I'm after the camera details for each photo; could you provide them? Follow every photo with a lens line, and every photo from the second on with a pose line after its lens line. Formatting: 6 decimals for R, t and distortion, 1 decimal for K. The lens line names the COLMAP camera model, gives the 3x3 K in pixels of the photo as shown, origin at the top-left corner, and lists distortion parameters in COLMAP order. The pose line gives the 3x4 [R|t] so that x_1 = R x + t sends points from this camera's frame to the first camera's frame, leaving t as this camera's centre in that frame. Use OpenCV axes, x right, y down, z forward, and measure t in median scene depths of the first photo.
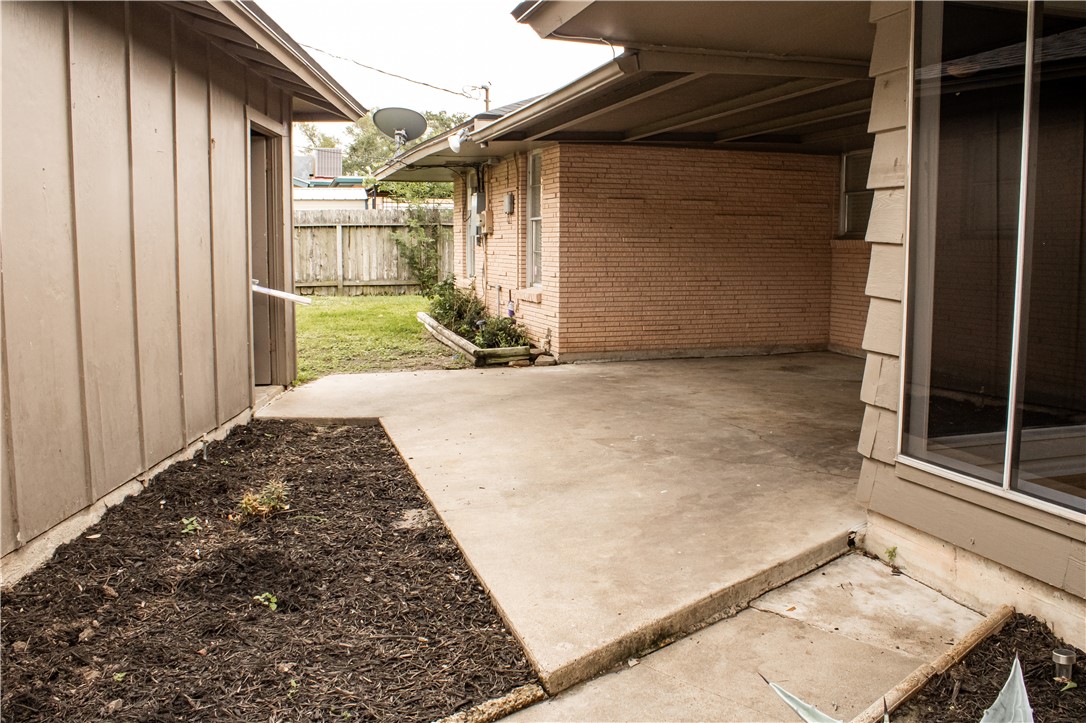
lens RADIAL K [[927.0, 0, 549.0], [0, 927.0, 365.3], [0, 0, 1]] dist [-0.163735, 0.147963]
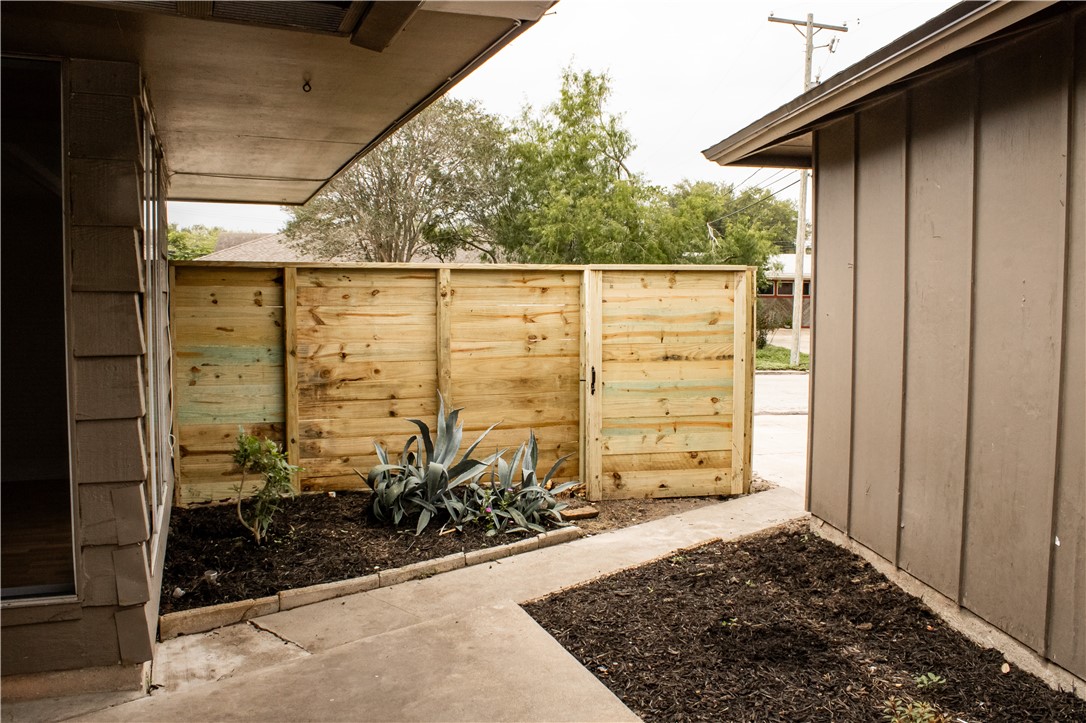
lens RADIAL K [[927.0, 0, 549.0], [0, 927.0, 365.3], [0, 0, 1]] dist [-0.163735, 0.147963]
pose [[-0.998122, -0.004302, -0.061112, 0.023804], [-0.016658, 0.979004, 0.203159, -0.322489], [0.058955, 0.203796, -0.977237, 1.960198]]
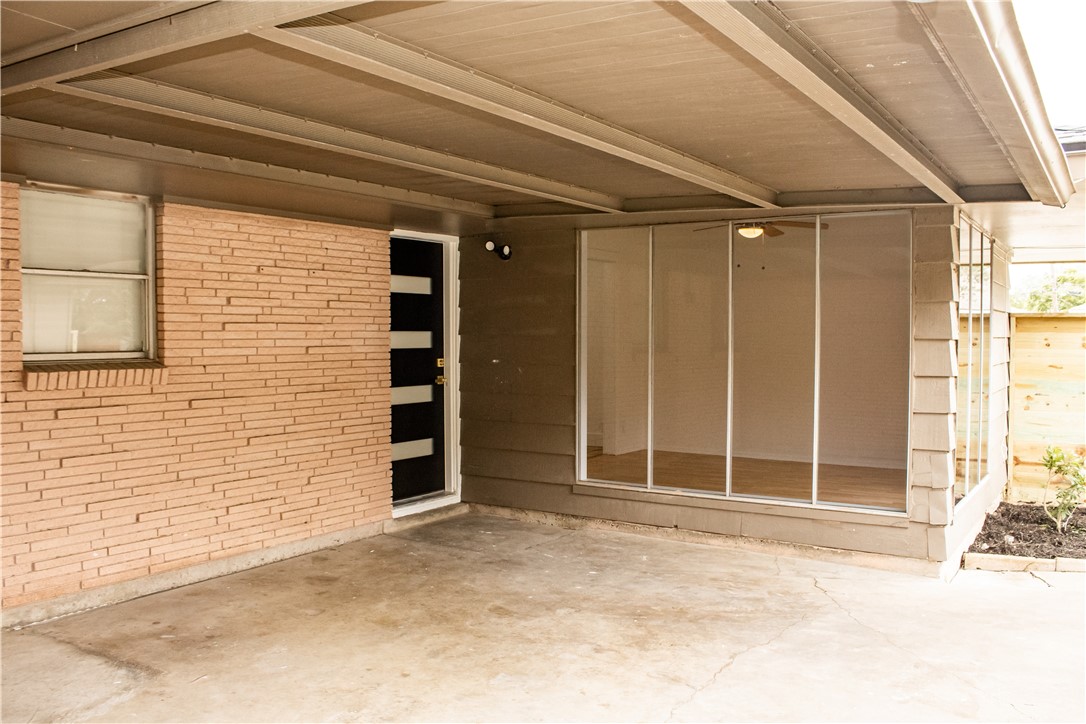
lens RADIAL K [[927.0, 0, 549.0], [0, 927.0, 365.8], [0, 0, 1]] dist [-0.163735, 0.147963]
pose [[-0.642183, -0.030091, 0.765960, -0.360447], [0.096024, 0.988200, 0.119328, -0.409372], [-0.760513, 0.150181, -0.631716, 2.542039]]
